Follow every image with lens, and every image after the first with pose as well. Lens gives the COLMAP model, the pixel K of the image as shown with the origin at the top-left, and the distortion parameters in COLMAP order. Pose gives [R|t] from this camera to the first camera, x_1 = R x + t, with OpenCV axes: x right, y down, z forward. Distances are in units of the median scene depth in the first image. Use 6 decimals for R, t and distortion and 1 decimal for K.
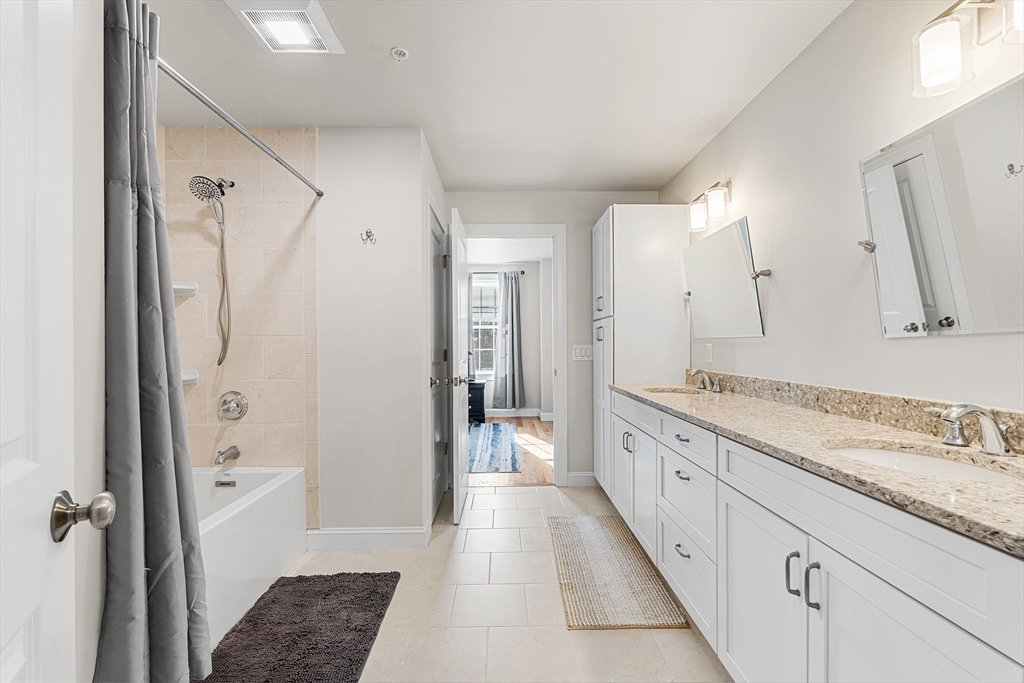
lens RADIAL K [[449.5, 0, 511.4], [0, 449.5, 342.4], [0, 0, 1]] dist [-0.004910, -0.000128]
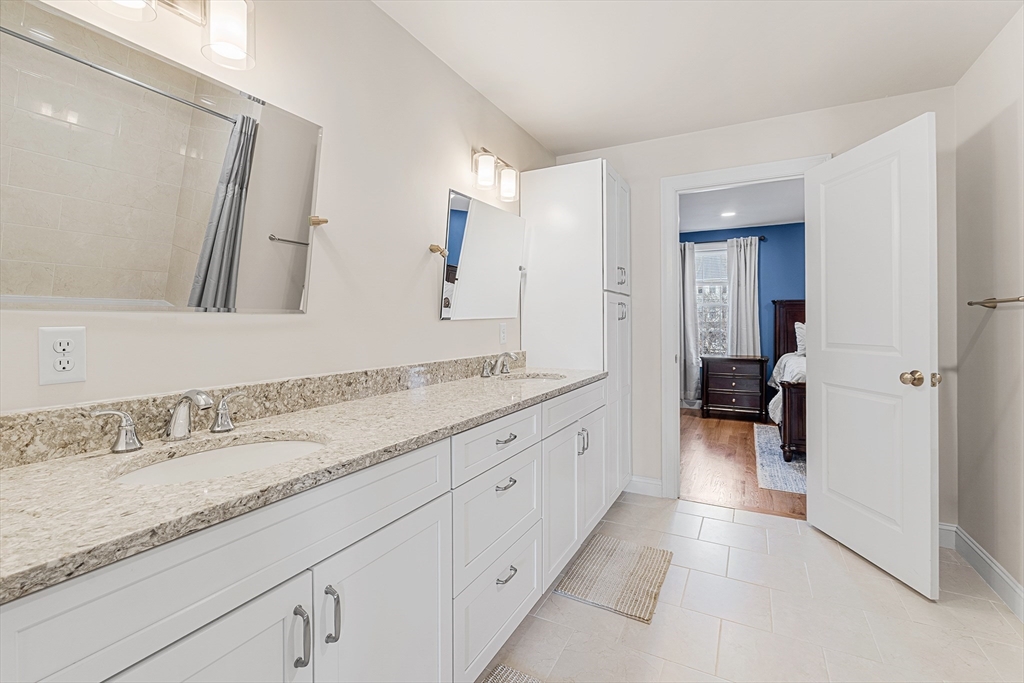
lens RADIAL K [[452.0, 0, 511.4], [0, 452.0, 343.7], [0, 0, 1]] dist [-0.003221, -0.000598]
pose [[-0.876345, -0.015753, 0.481426, -0.019234], [0.003301, 0.999245, 0.038706, 0.008582], [-0.481673, 0.035509, -0.875632, 1.695951]]
